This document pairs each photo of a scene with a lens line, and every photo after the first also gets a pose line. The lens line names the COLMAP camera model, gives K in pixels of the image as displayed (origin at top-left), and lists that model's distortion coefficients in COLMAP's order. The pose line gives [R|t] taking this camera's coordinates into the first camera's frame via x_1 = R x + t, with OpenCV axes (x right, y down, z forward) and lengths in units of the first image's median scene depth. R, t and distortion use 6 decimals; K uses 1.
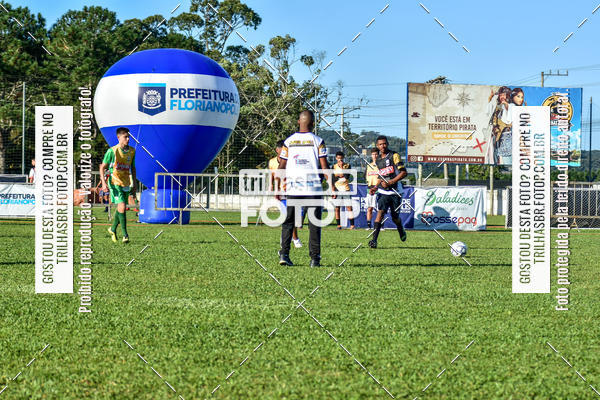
lens RADIAL K [[2430.6, 0, 300.0], [0, 2430.6, 200.0], [0, 0, 1]] dist [-0.135745, 0.134821]
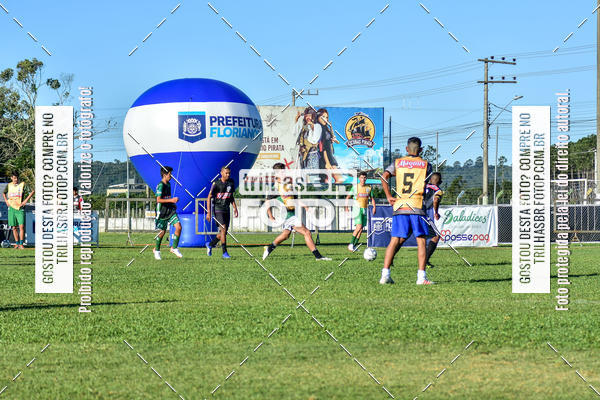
lens RADIAL K [[2430.6, 0, 300.0], [0, 2430.6, 200.0], [0, 0, 1]] dist [-0.135745, 0.134821]
pose [[0.984232, -0.020538, 0.175683, -0.197870], [0.021825, 0.999747, -0.005396, -0.003994], [-0.175528, 0.009145, 0.984432, -0.024250]]
